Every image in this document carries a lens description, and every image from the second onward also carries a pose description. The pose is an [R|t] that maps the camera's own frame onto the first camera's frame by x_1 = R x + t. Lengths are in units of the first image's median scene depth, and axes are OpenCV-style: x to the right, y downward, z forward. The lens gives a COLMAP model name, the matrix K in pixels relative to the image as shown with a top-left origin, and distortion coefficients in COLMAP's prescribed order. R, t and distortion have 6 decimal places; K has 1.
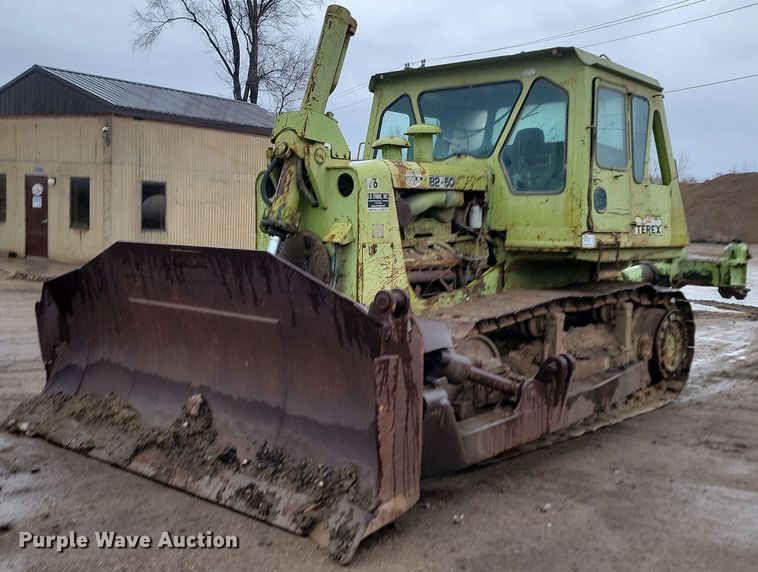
lens RADIAL K [[851.2, 0, 379.0], [0, 851.2, 286.0], [0, 0, 1]] dist [0.071463, 0.005264]
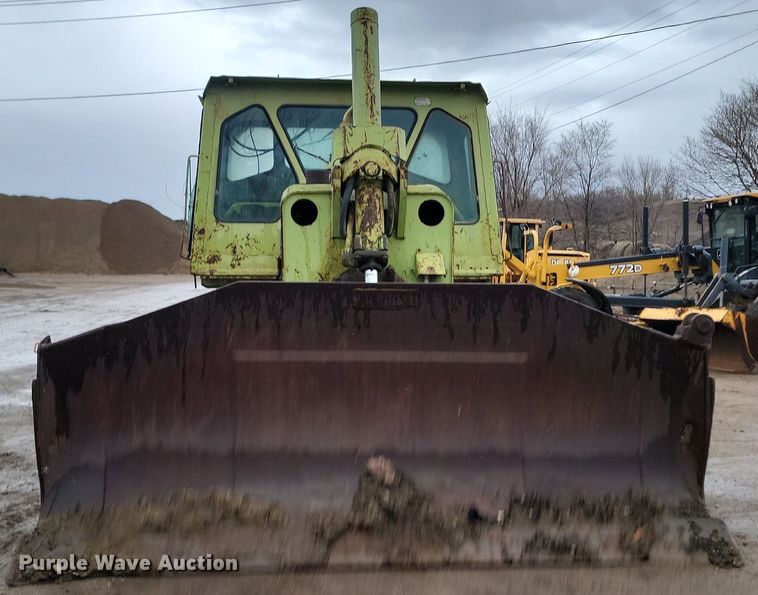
lens RADIAL K [[964.4, 0, 379.3], [0, 964.4, 325.2], [0, 0, 1]] dist [0.099306, -0.030514]
pose [[0.676997, -0.063282, 0.733260, -0.747088], [0.060286, 0.997717, 0.030444, -0.028010], [-0.733512, 0.023594, 0.679267, 0.291268]]
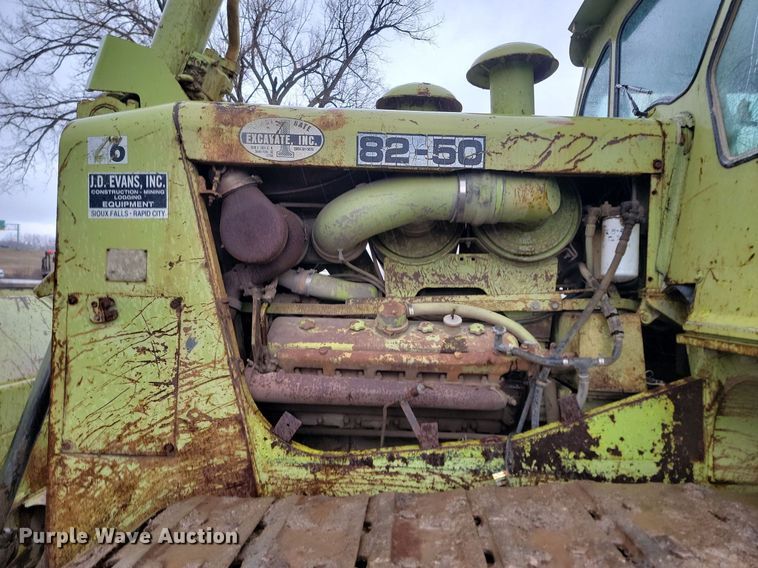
lens RADIAL K [[516.5, 0, 391.1], [0, 516.5, 288.9], [0, 0, 1]] dist [0.100985, -0.090817]
pose [[0.634864, 0.002573, -0.772619, 0.269471], [-0.084428, 0.994237, -0.066064, -0.047037], [0.767997, 0.107172, 0.631423, 0.926400]]
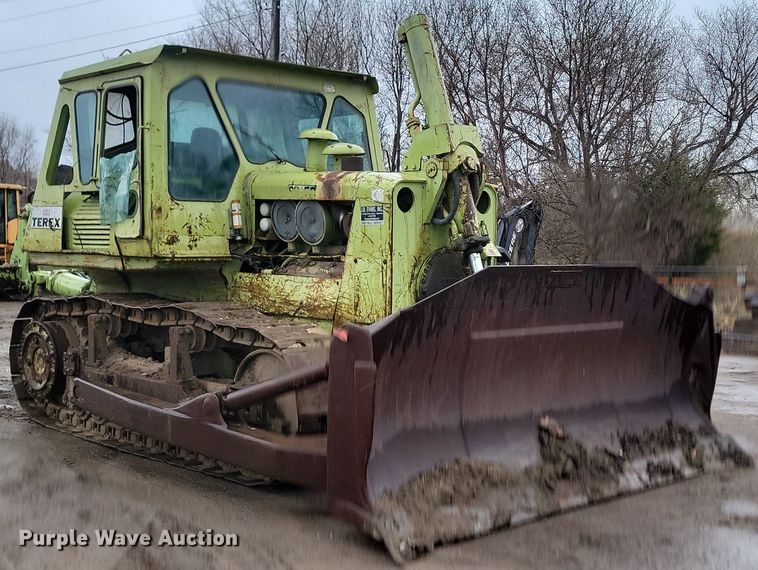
lens RADIAL K [[1036.5, 0, 379.0], [0, 1036.5, 285.0], [0, 0, 1]] dist [0.002575, 0.080904]
pose [[0.073022, -0.066854, 0.995087, -1.155051], [0.060254, 0.996224, 0.062509, -0.091722], [-0.995509, 0.055393, 0.076775, 0.906360]]
